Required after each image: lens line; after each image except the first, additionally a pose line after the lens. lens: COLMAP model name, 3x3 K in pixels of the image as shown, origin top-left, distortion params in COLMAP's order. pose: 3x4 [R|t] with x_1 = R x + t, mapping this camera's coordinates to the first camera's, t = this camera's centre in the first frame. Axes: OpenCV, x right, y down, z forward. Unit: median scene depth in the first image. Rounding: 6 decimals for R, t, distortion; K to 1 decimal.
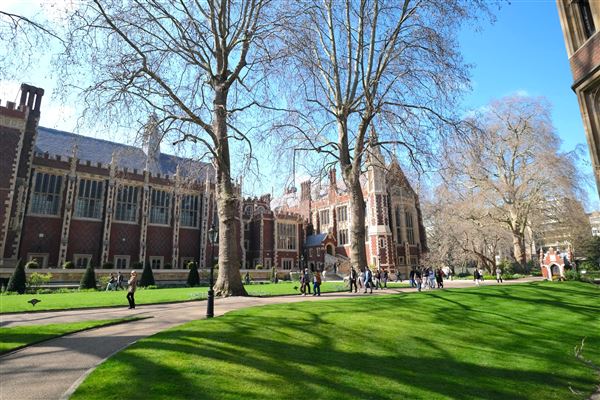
lens RADIAL K [[346.2, 0, 298.7], [0, 346.2, 200.4], [0, 0, 1]] dist [0.002717, 0.000356]
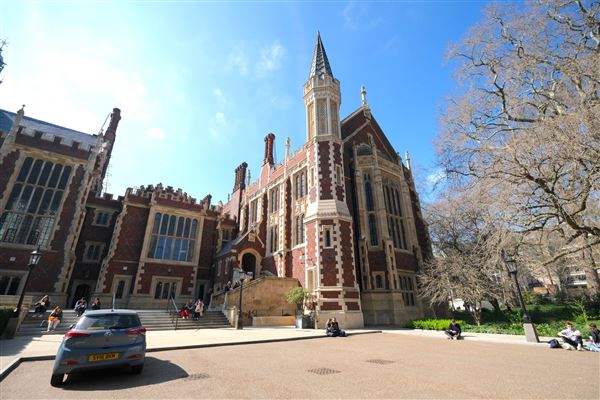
lens RADIAL K [[267.1, 0, 301.9], [0, 267.1, 202.3], [0, 0, 1]] dist [0.003486, 0.000476]
pose [[0.996984, -0.014992, -0.076148, 0.223347], [0.002664, 0.987199, -0.159473, 0.126945], [0.077564, 0.158789, 0.984261, 0.626521]]
